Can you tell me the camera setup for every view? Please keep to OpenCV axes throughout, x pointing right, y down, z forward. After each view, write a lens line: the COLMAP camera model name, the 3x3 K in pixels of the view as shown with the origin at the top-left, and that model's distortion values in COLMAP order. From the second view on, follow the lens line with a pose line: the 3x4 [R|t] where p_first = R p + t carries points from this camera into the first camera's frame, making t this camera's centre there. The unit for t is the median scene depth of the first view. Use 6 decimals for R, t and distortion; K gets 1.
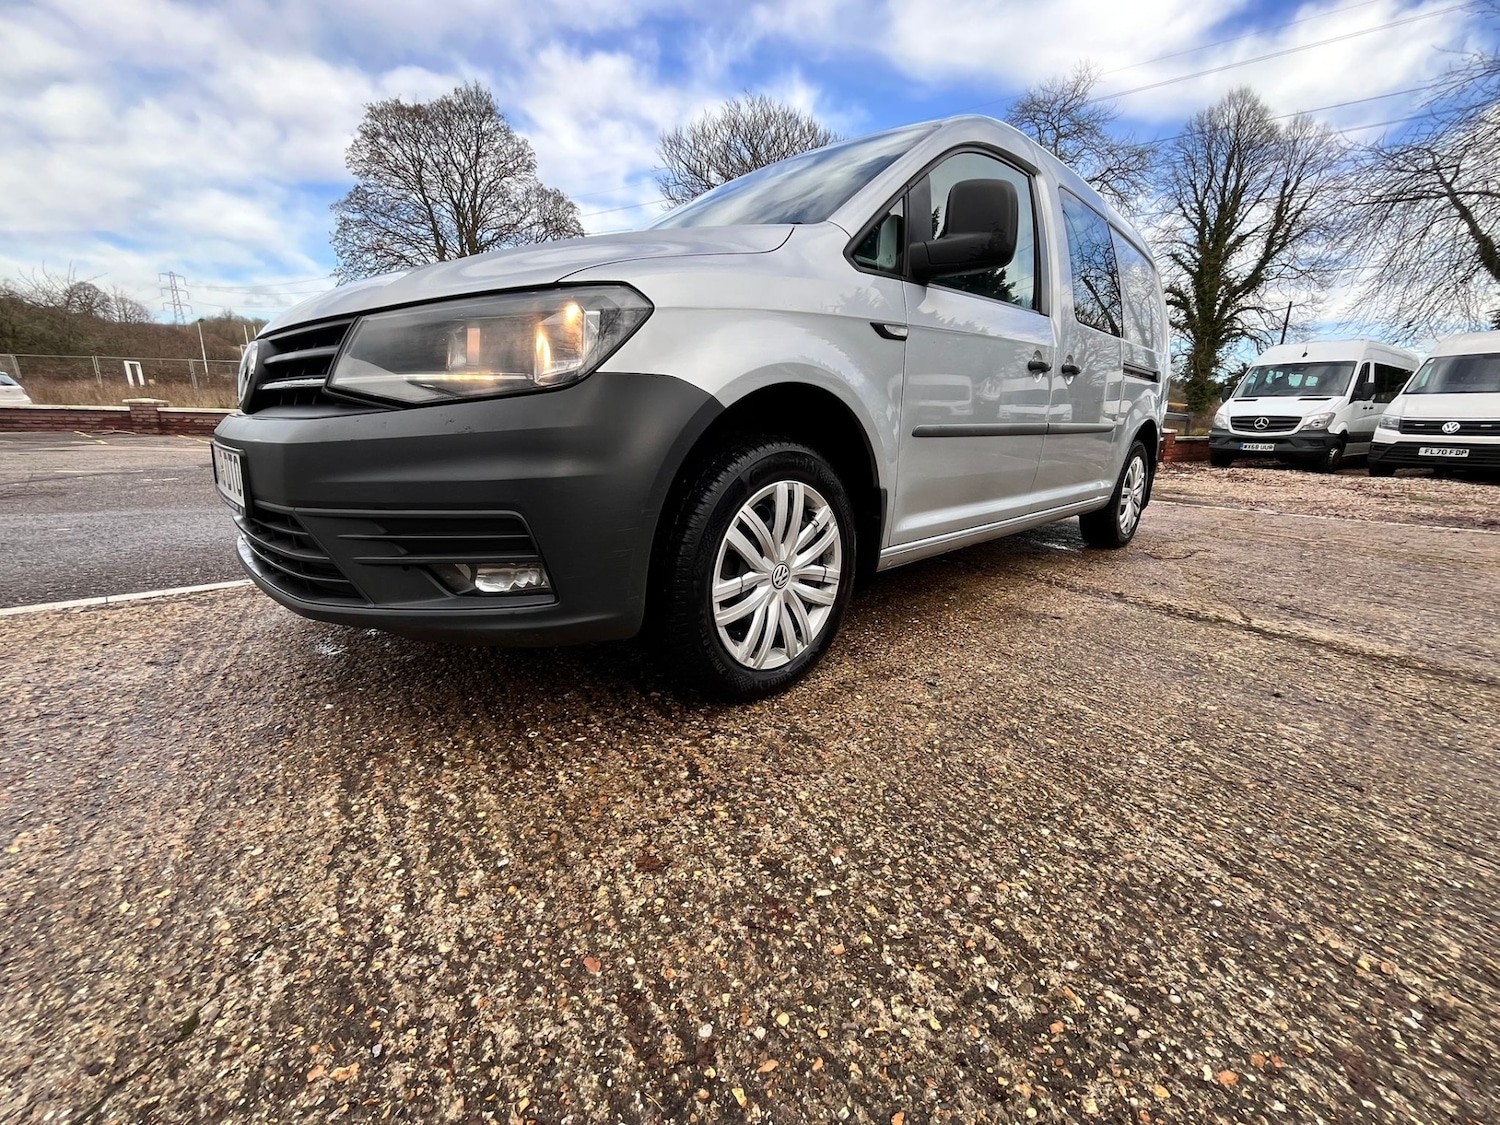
lens RADIAL K [[639.7, 0, 750.0], [0, 639.7, 562.5], [0, 0, 1]] dist [0.000300, -0.001032]
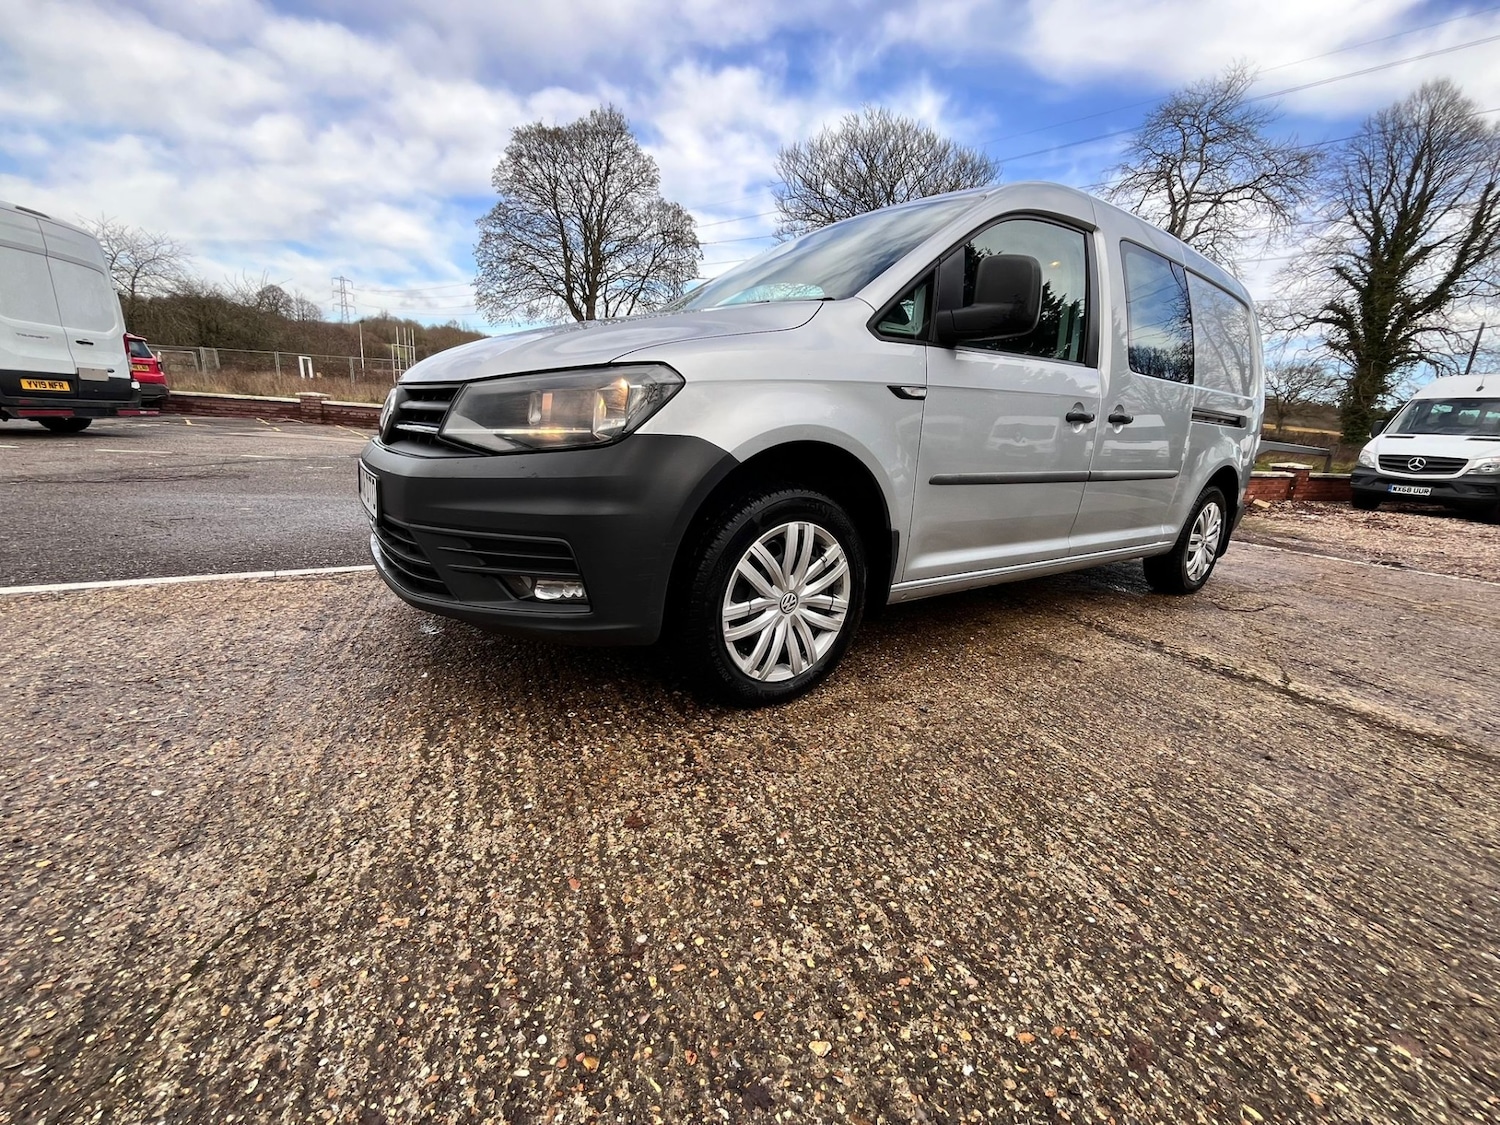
lens RADIAL K [[639.7, 0, 744.0], [0, 639.7, 561.5], [0, 0, 1]] dist [0.001219, -0.000160]
pose [[0.985801, 0.074403, -0.150533, 0.144792], [-0.076058, 0.997090, -0.005257, -0.043254], [0.149704, 0.016631, 0.988591, -0.169269]]
